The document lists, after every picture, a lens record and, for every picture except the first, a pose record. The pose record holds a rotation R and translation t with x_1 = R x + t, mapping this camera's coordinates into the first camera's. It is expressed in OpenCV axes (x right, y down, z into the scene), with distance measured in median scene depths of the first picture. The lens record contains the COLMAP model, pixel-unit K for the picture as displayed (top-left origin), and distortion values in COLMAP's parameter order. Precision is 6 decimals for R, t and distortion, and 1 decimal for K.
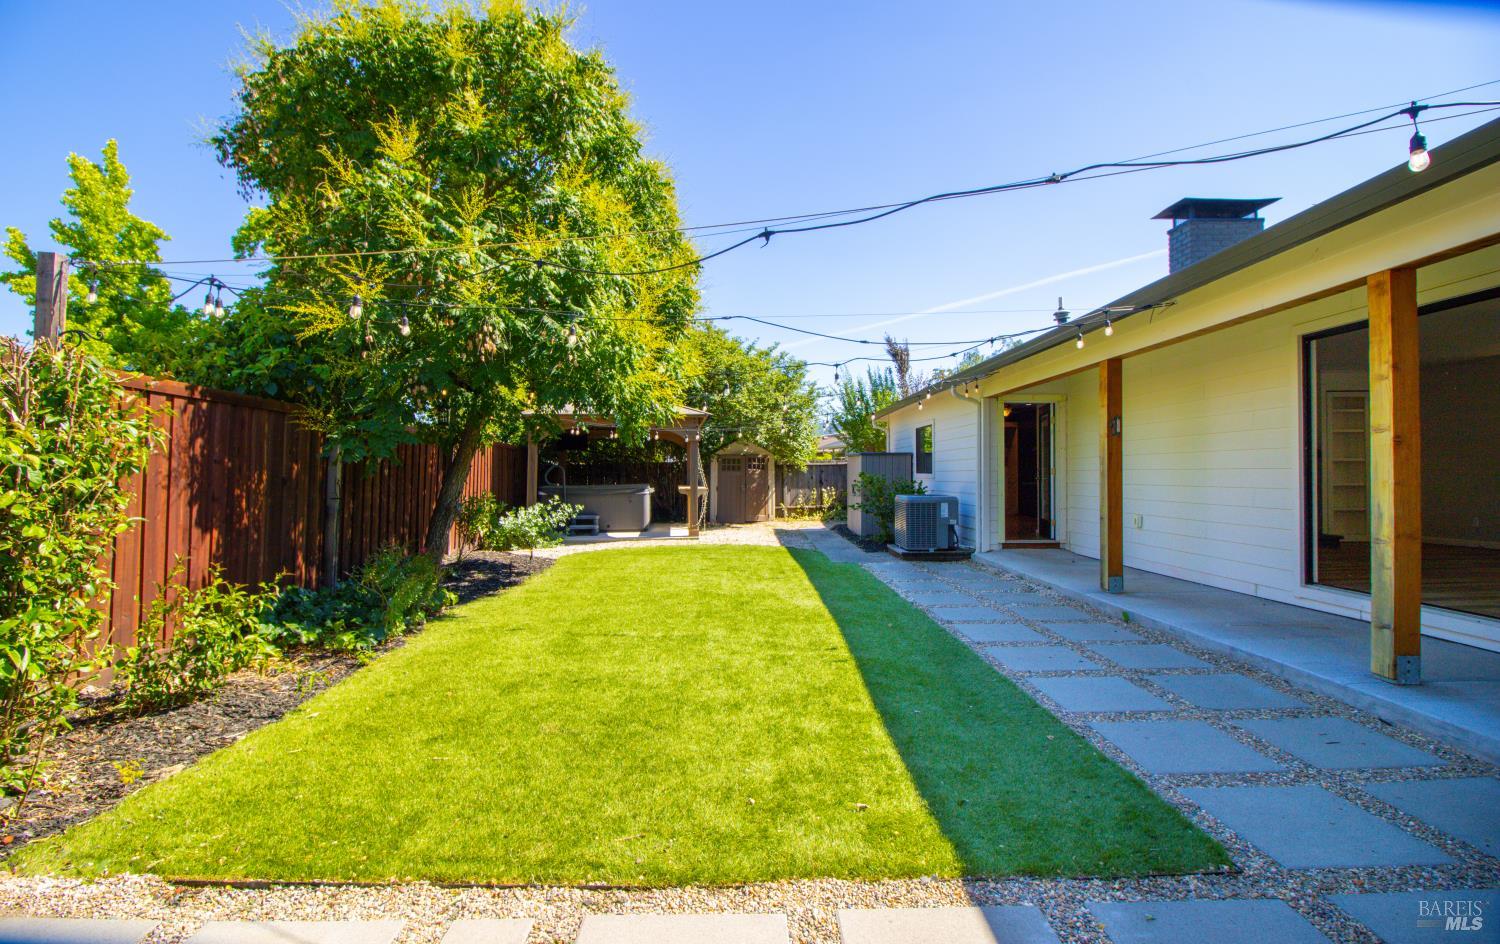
lens RADIAL K [[692.9, 0, 746.2], [0, 692.9, 466.6], [0, 0, 1]] dist [-0.003394, -0.011691]
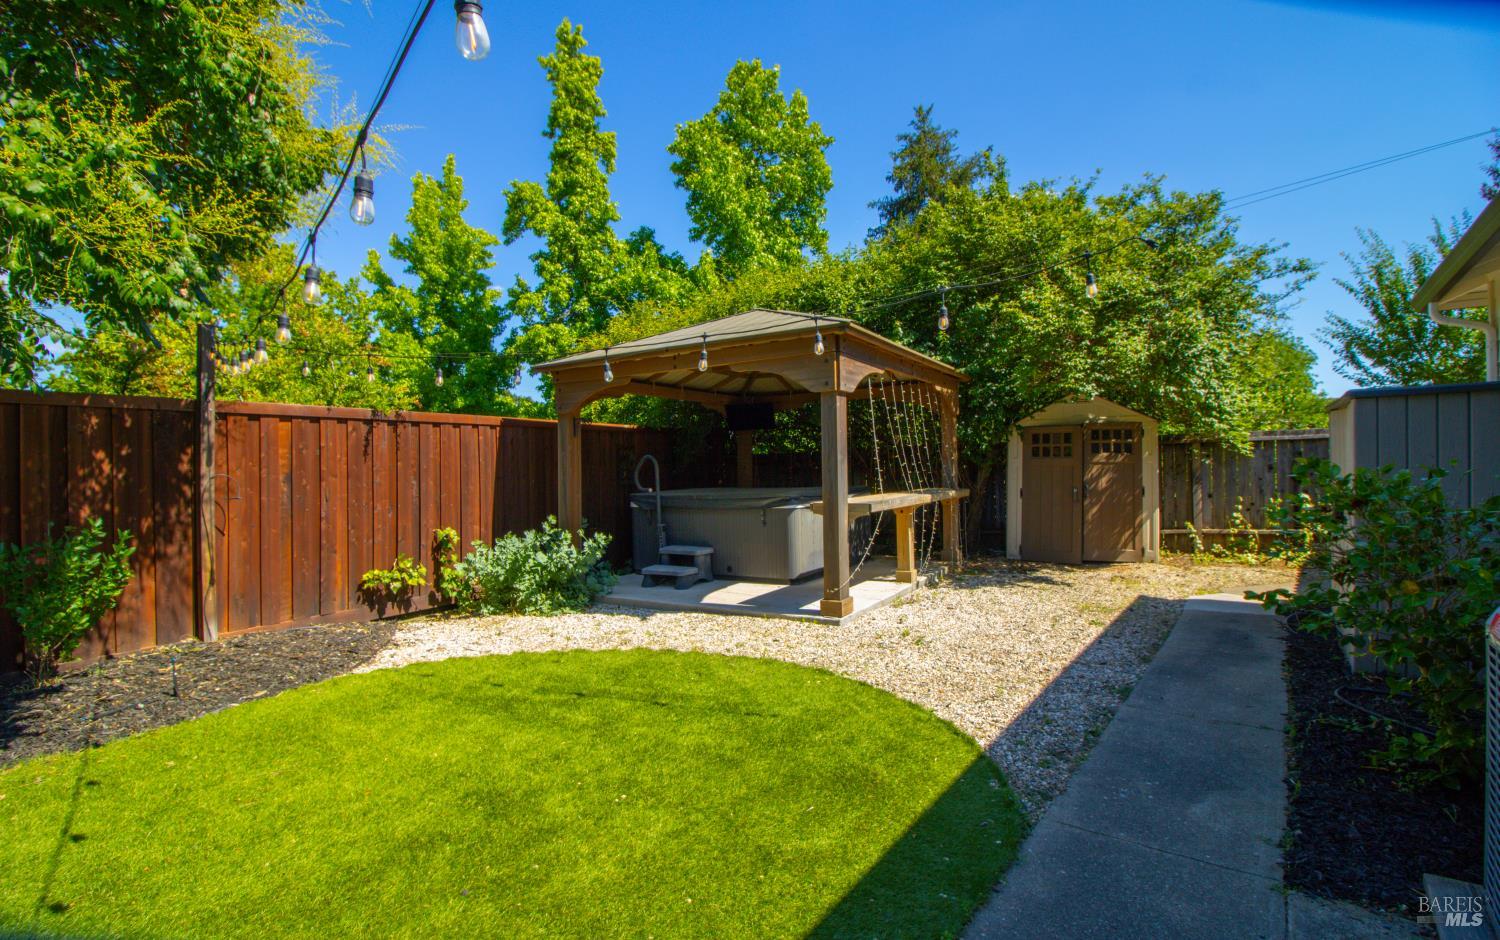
lens RADIAL K [[692.9, 0, 746.2], [0, 692.9, 464.6], [0, 0, 1]] dist [-0.003394, -0.011691]
pose [[0.794607, -0.013061, -0.606984, 0.326183], [0.022902, 0.999702, 0.008470, 0.005993], [0.606692, -0.020631, 0.794669, 1.461310]]
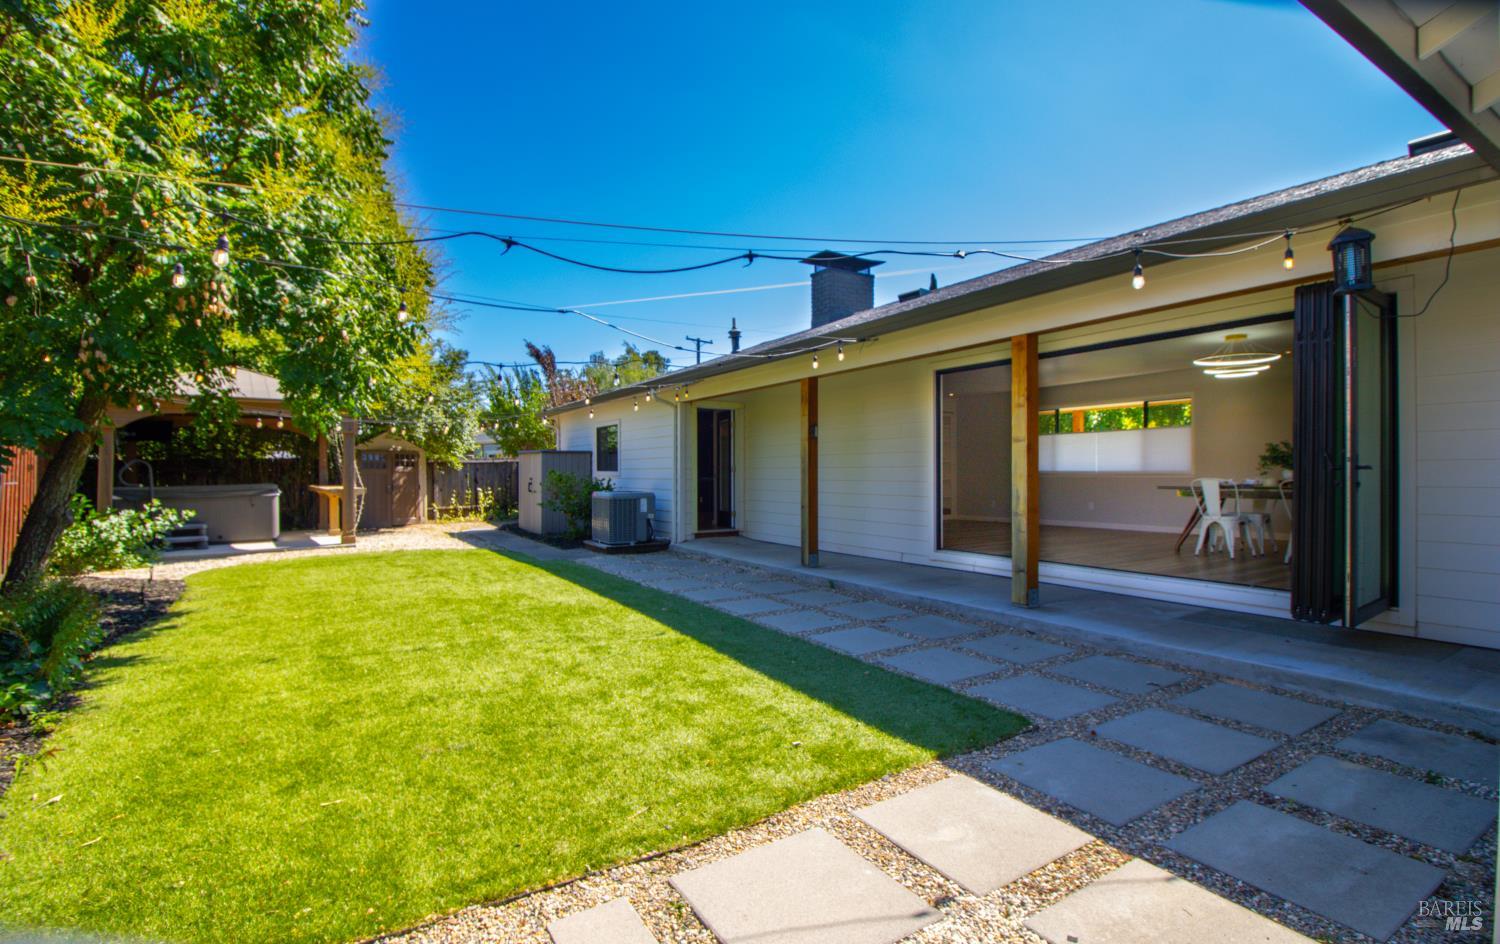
lens RADIAL K [[692.9, 0, 746.2], [0, 692.9, 466.6], [0, 0, 1]] dist [-0.003394, -0.011691]
pose [[0.852395, 0.004450, 0.522879, -0.244423], [-0.004919, 0.999988, -0.000492, 0.005513], [-0.522875, -0.002153, 0.852407, 0.010892]]
